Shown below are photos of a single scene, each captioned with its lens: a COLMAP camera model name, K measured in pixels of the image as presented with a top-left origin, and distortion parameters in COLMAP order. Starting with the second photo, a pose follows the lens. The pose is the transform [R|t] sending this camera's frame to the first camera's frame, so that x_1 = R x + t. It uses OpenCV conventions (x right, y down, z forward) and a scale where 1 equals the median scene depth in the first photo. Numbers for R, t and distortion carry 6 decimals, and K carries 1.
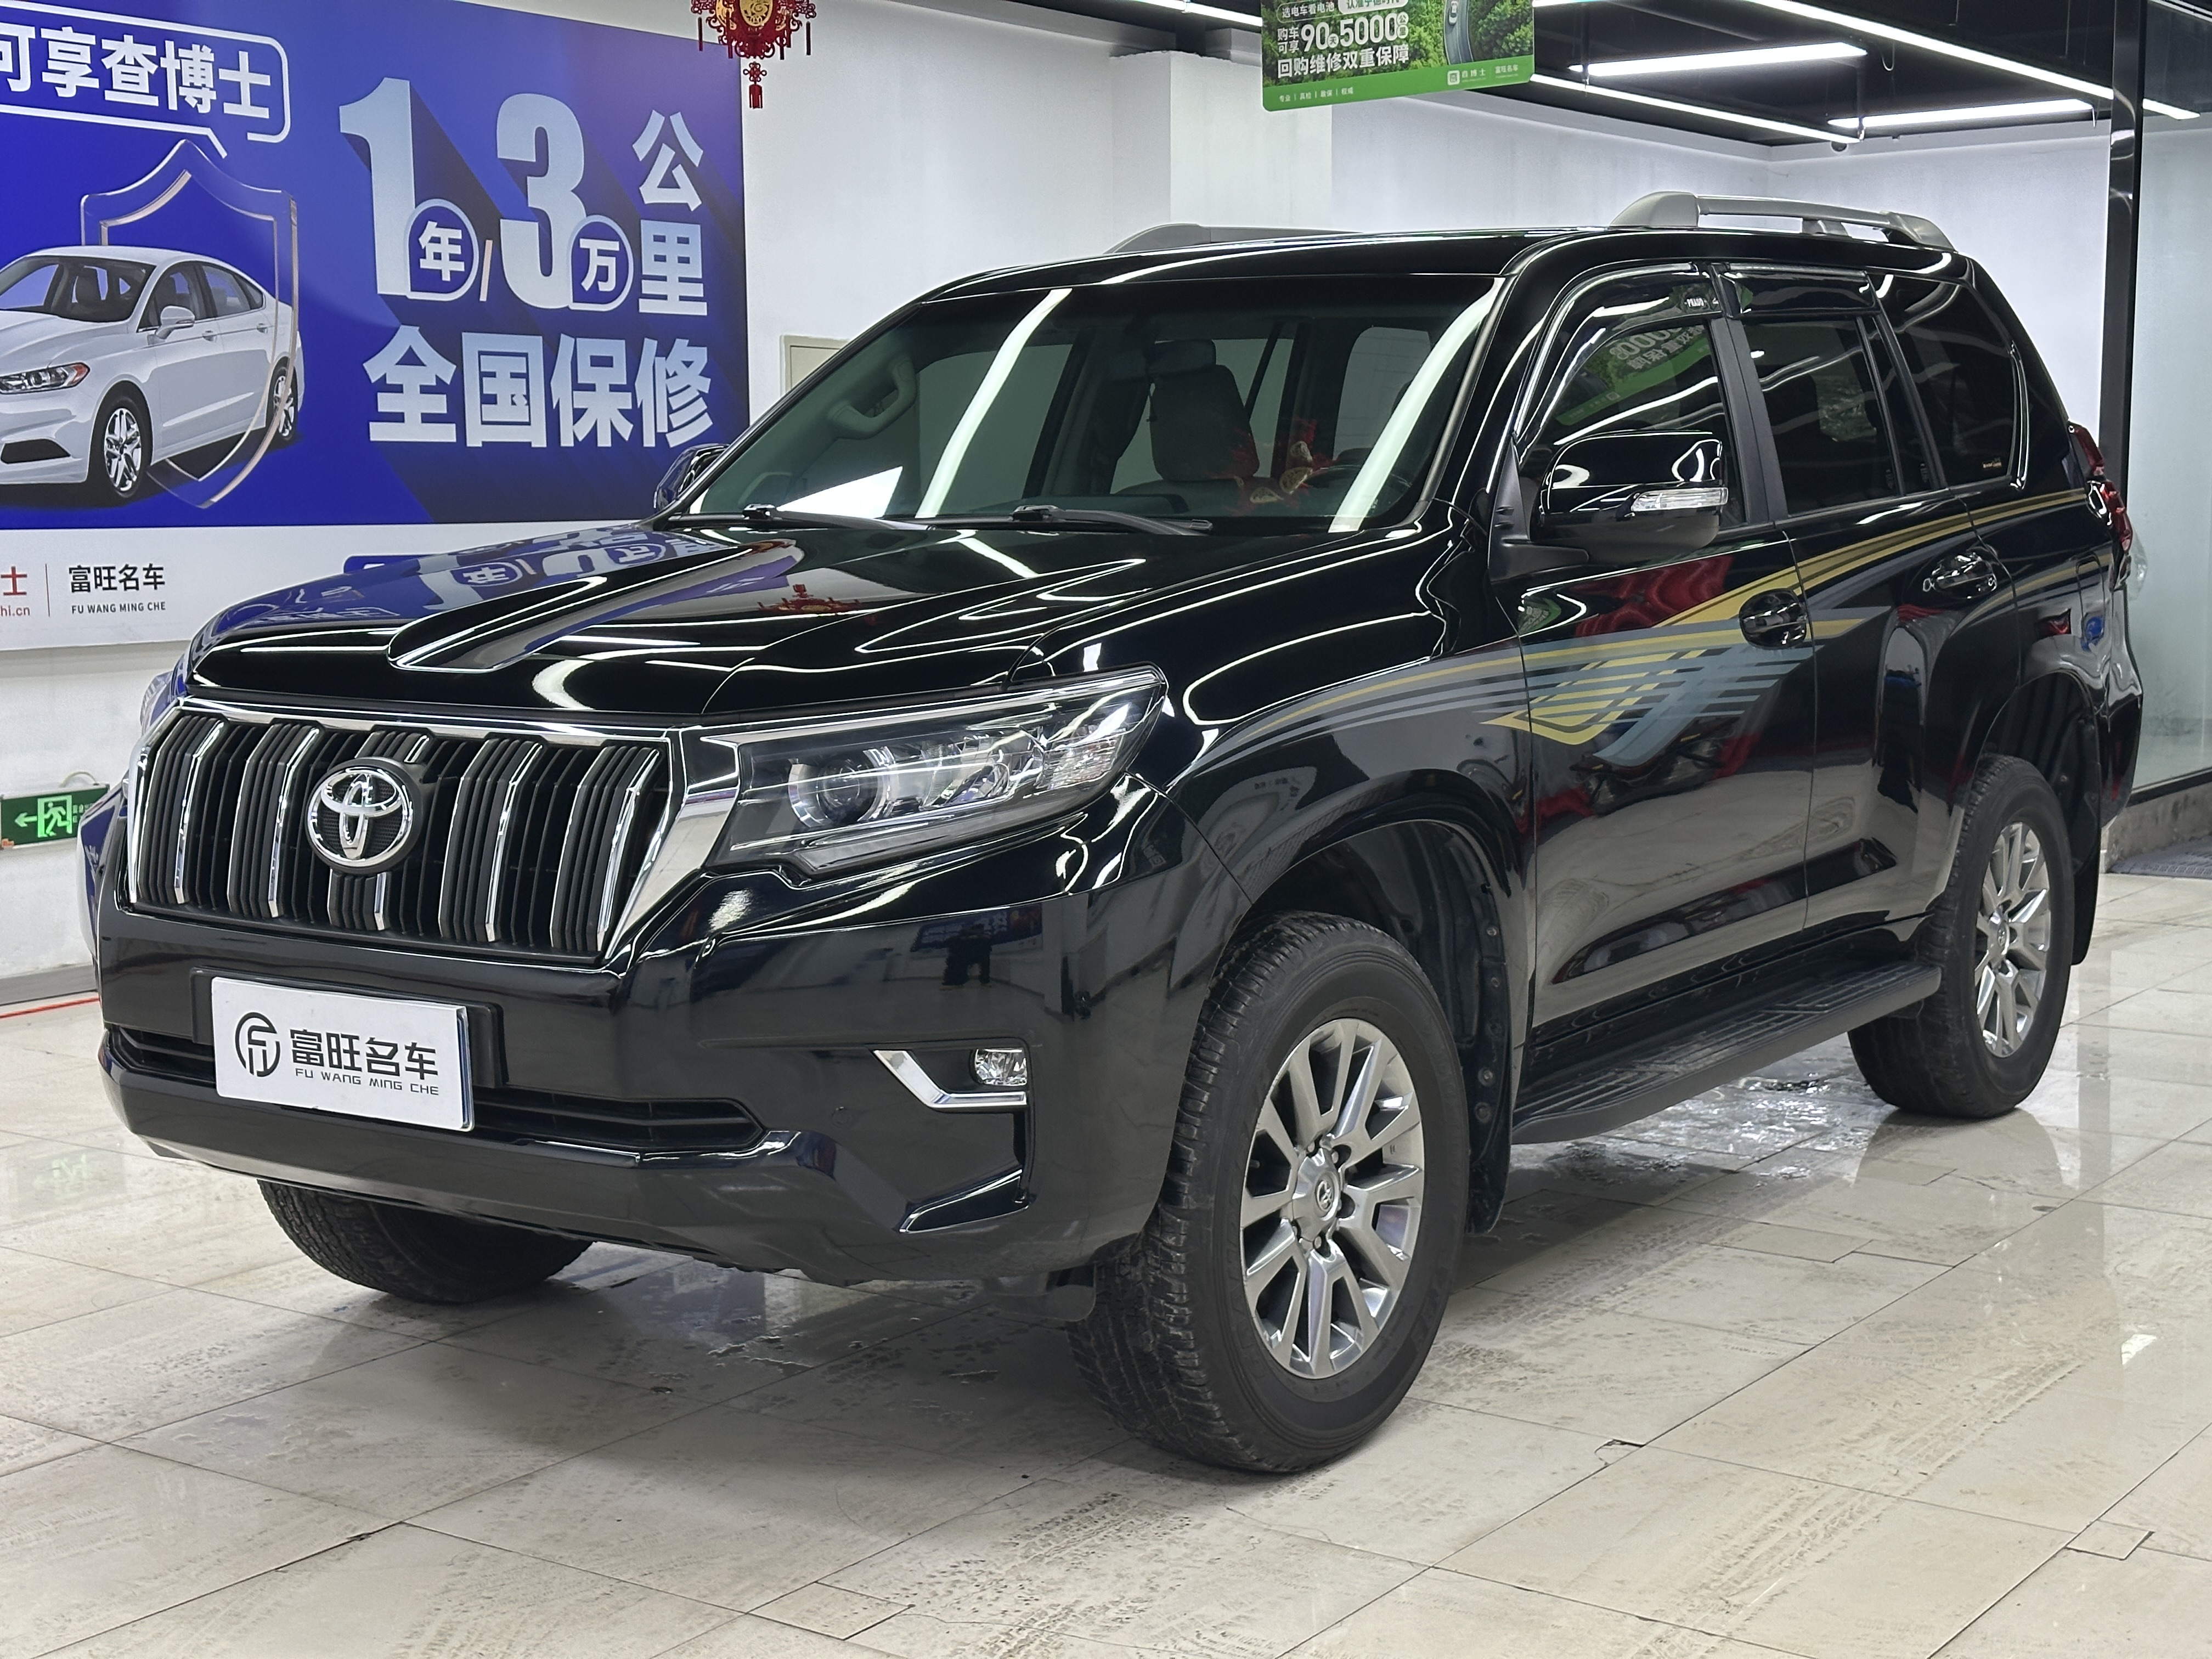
lens RADIAL K [[3085.5, 0, 1090.4], [0, 3085.5, 852.1], [0, 0, 1]] dist [0.125439, 0.000000]
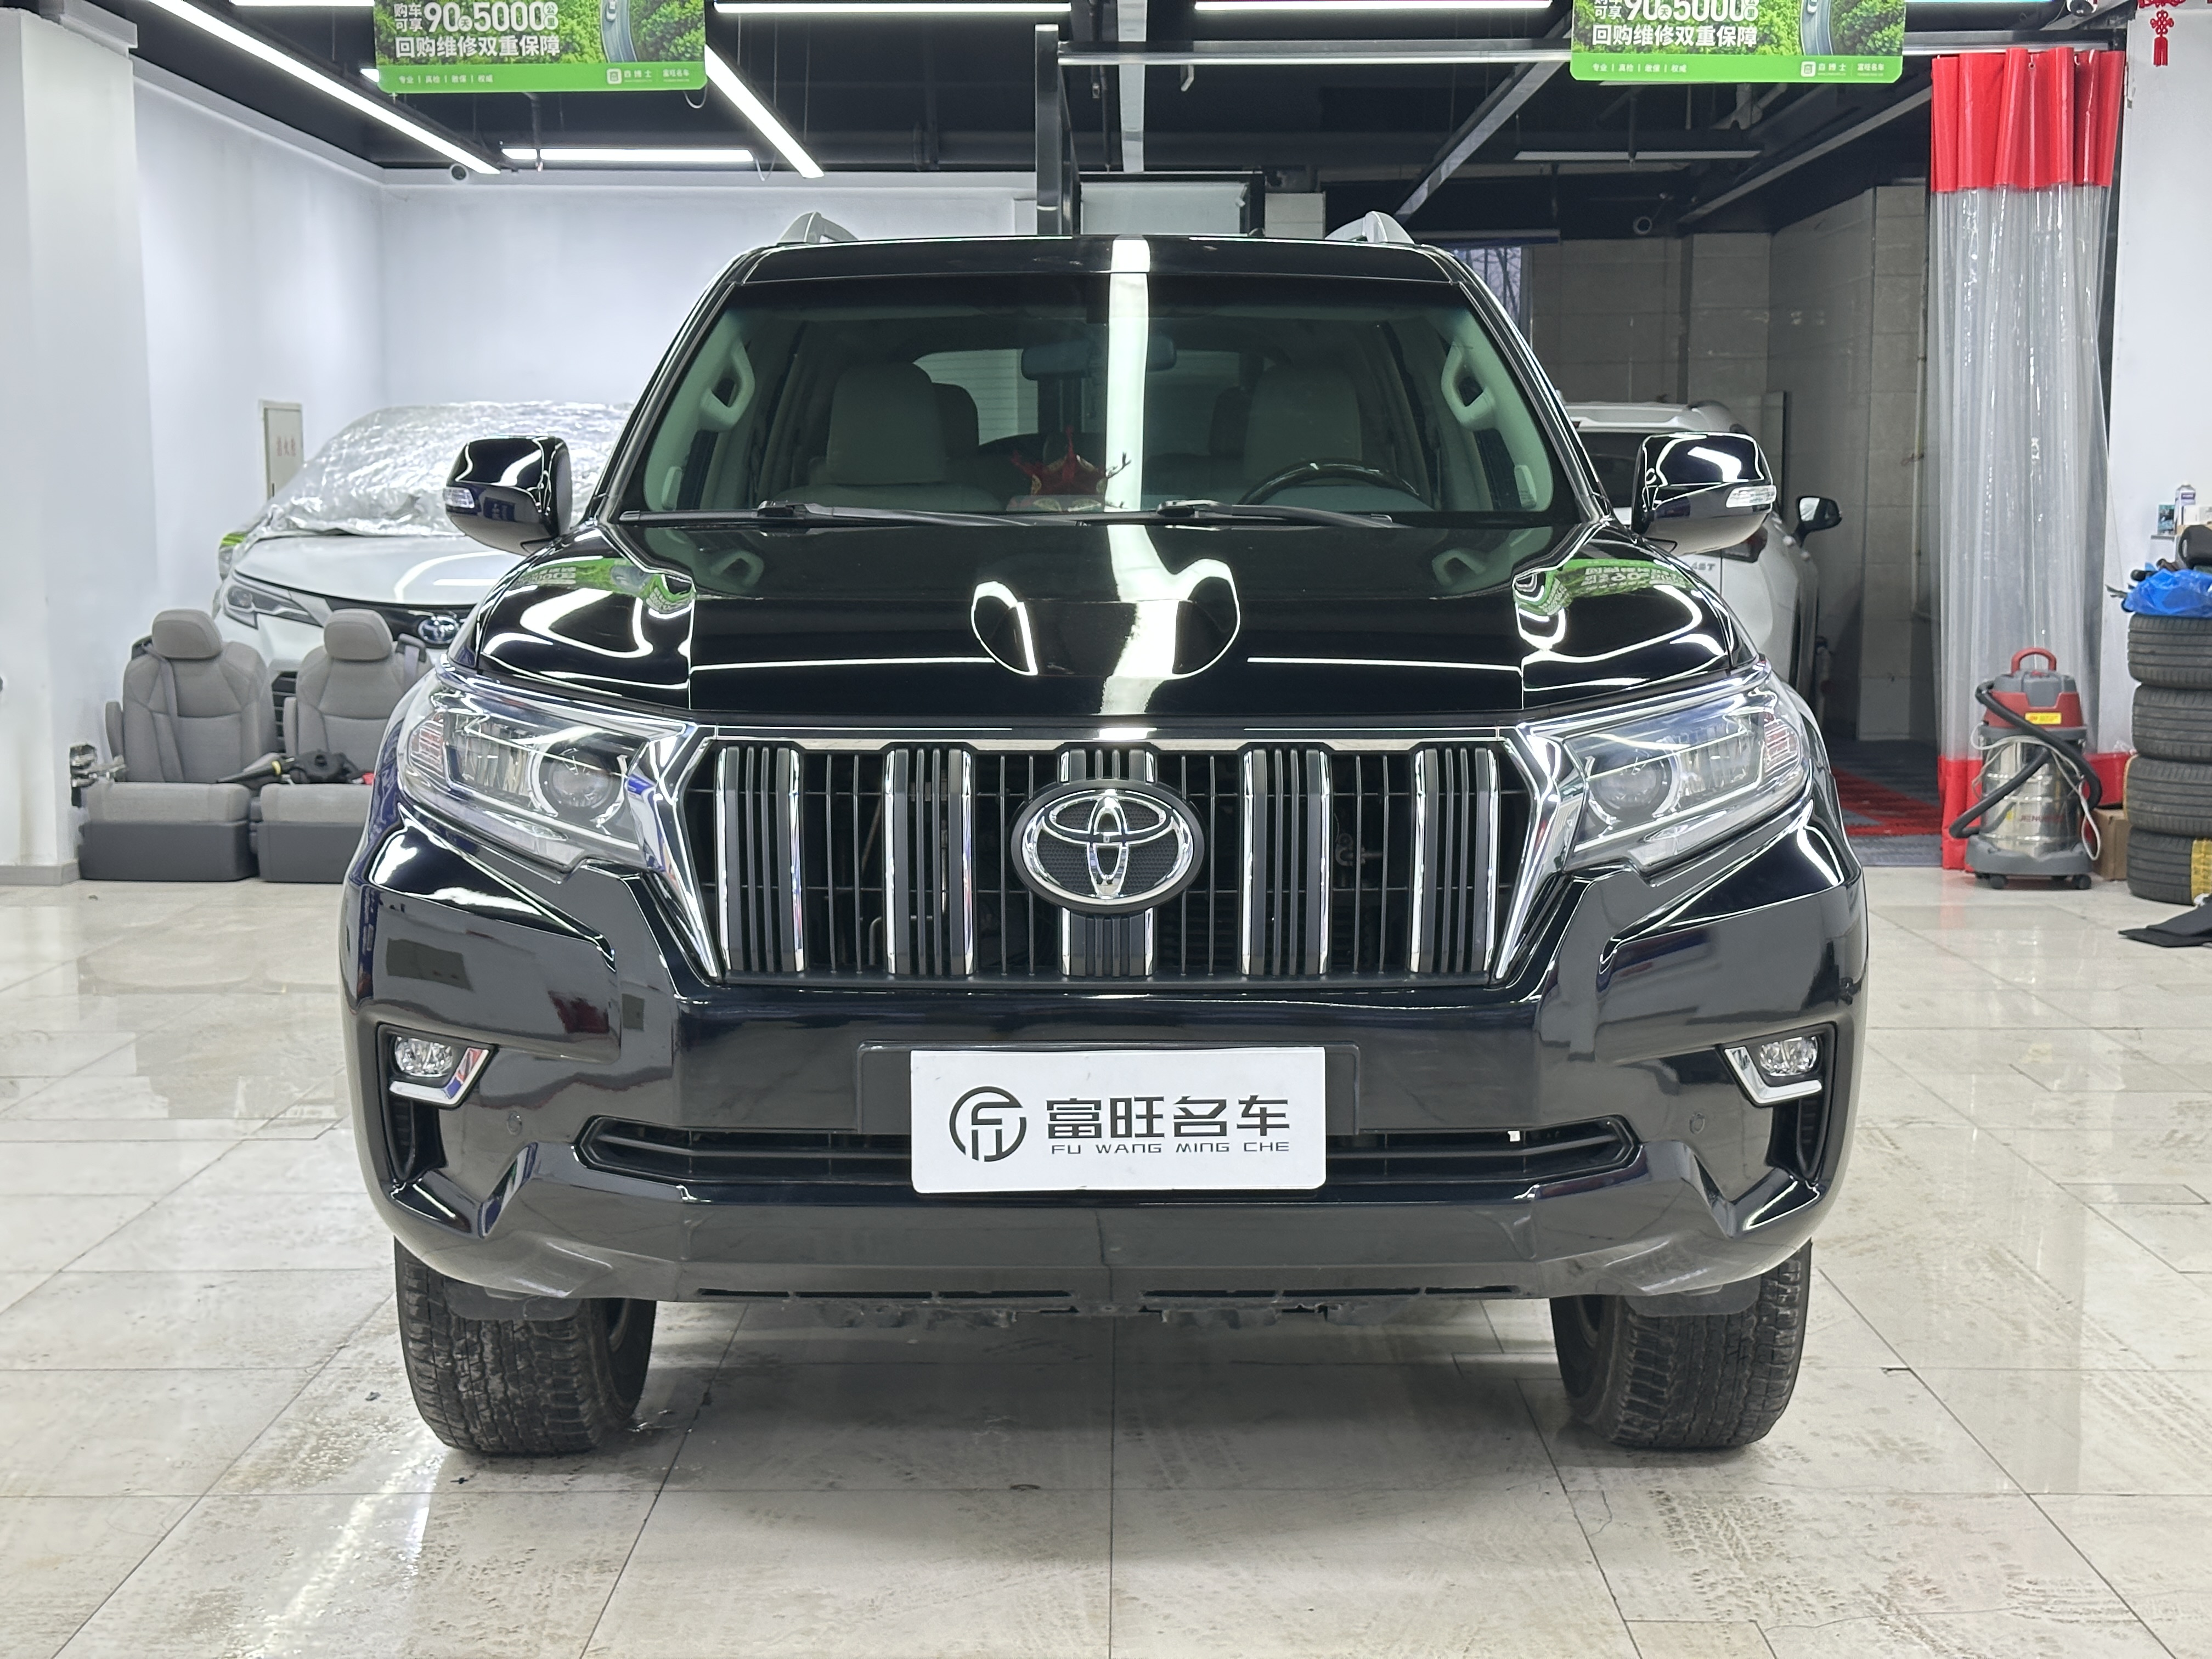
lens RADIAL K [[3085.5, 0, 1107.5], [0, 3085.5, 854.3], [0, 0, 1]] dist [0.125439, 0.000000]
pose [[0.814995, -0.060108, 0.576343, -0.542561], [0.067394, 0.997688, 0.008749, -0.012458], [-0.575536, 0.031712, 0.817161, 0.221181]]
